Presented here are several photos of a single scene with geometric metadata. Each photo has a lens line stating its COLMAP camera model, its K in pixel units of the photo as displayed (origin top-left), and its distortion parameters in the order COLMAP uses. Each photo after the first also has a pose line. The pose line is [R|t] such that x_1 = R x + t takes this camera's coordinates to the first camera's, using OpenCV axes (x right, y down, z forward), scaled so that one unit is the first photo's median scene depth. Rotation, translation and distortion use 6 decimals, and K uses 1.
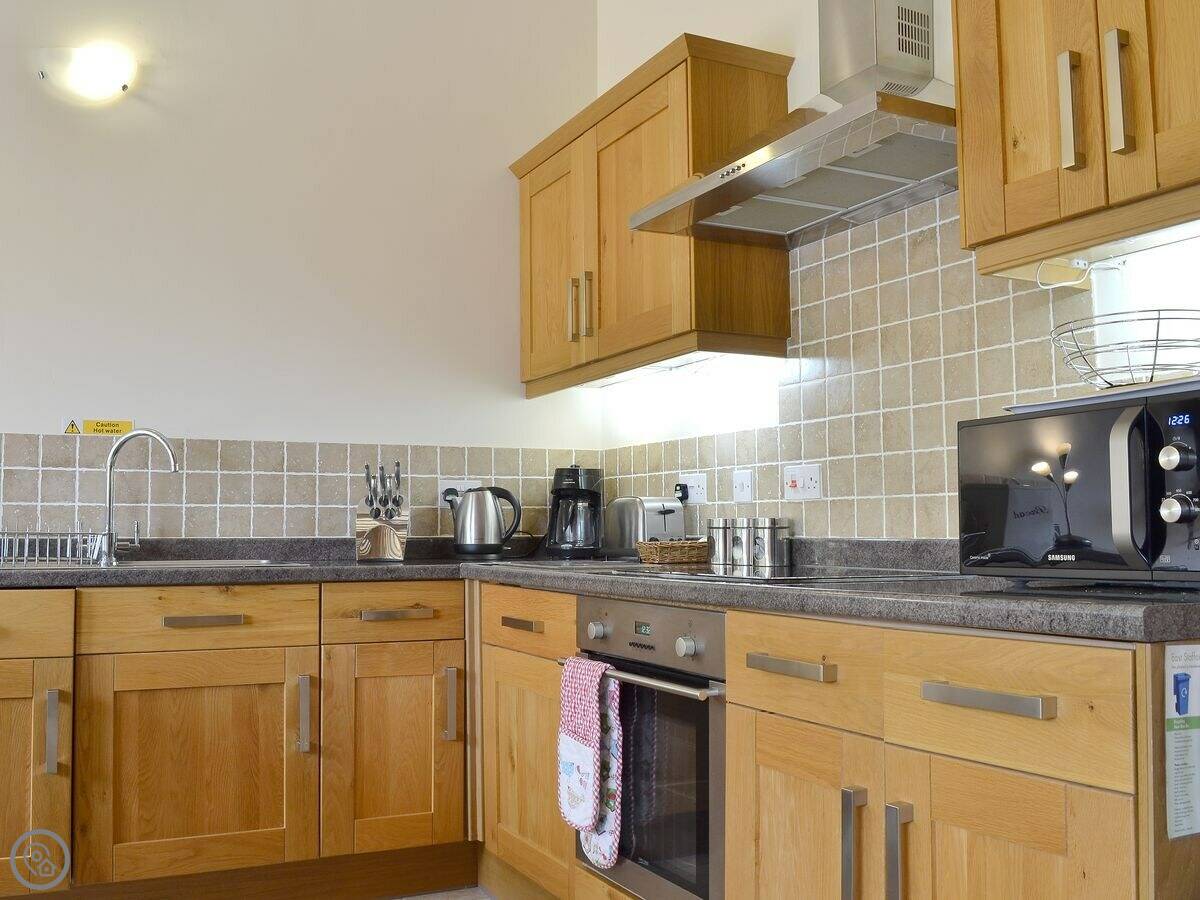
lens RADIAL K [[1125.7, 0, 544.4], [0, 1125.7, 450.0], [0, 0, 1]] dist [-0.086737, -0.000849]
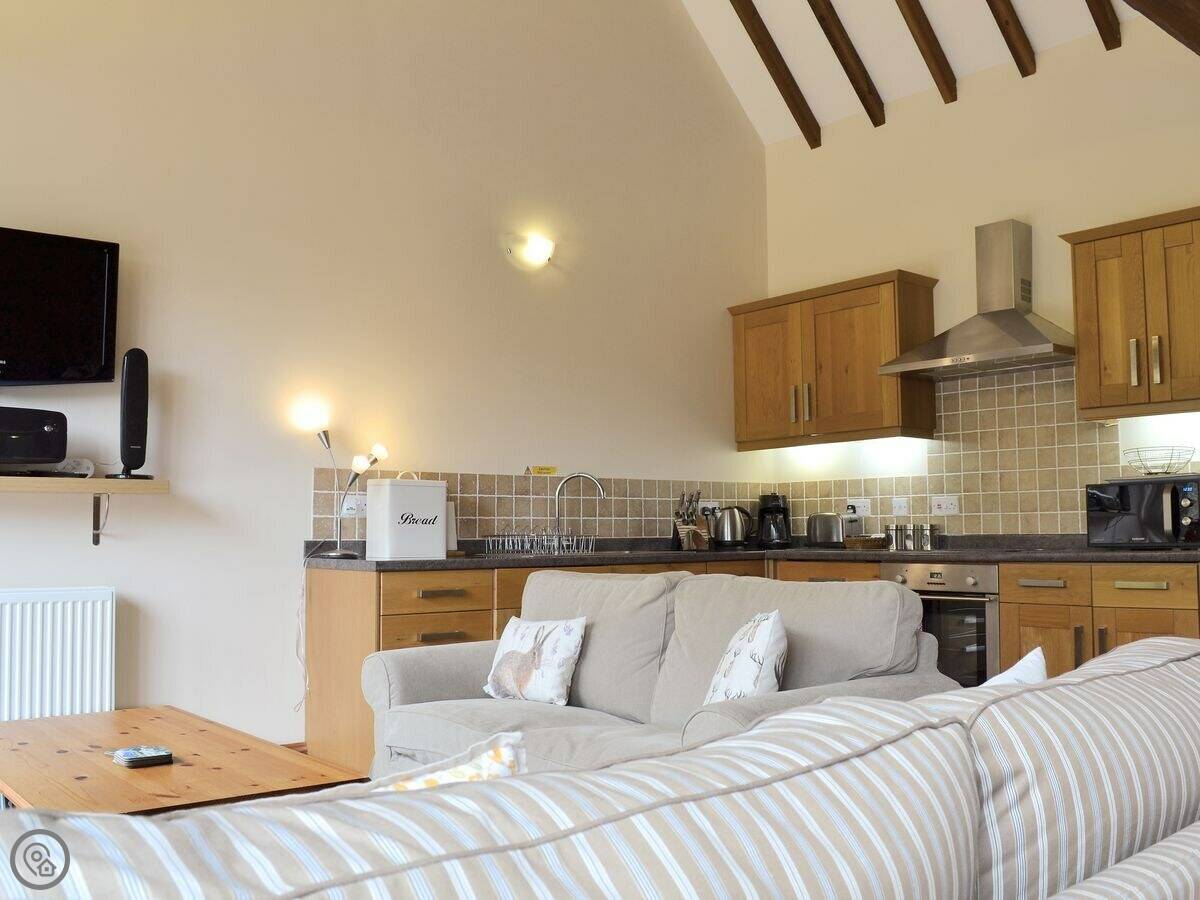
lens RADIAL K [[1119.6, 0, 600.0], [0, 1119.6, 450.0], [0, 0, 1]] dist [-0.089132, -0.008349]
pose [[0.967121, 0.014387, 0.253910, -0.799849], [-0.013263, 0.999893, -0.006139, -0.045386], [-0.253971, 0.002569, 0.967208, -0.667811]]
